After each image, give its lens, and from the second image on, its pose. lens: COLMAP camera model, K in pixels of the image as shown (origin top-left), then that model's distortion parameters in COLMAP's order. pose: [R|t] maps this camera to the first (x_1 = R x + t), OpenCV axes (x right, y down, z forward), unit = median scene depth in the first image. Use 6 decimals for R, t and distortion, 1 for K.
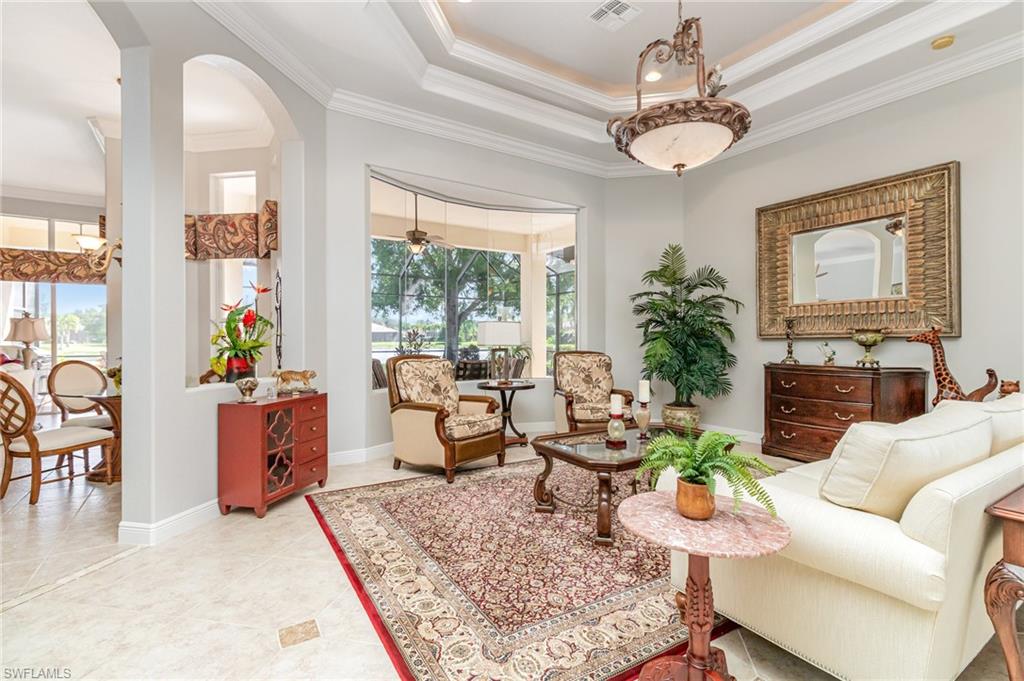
lens RADIAL K [[481.1, 0, 515.0], [0, 481.1, 340.2], [0, 0, 1]] dist [-0.000110, 0.000189]
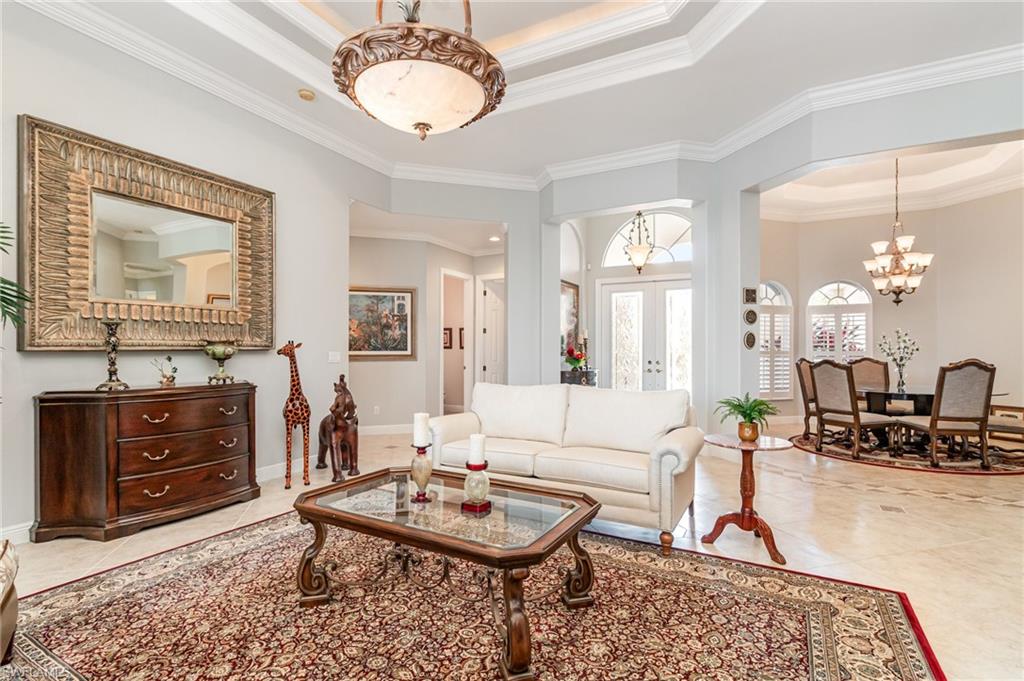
lens RADIAL K [[481.1, 0, 516.0], [0, 481.1, 347.3], [0, 0, 1]] dist [-0.000110, 0.000189]
pose [[-0.486782, 0.008270, 0.873484, -0.305189], [0.002816, 0.999965, -0.007899, -0.002485], [-0.873519, -0.001385, -0.486788, 0.956360]]
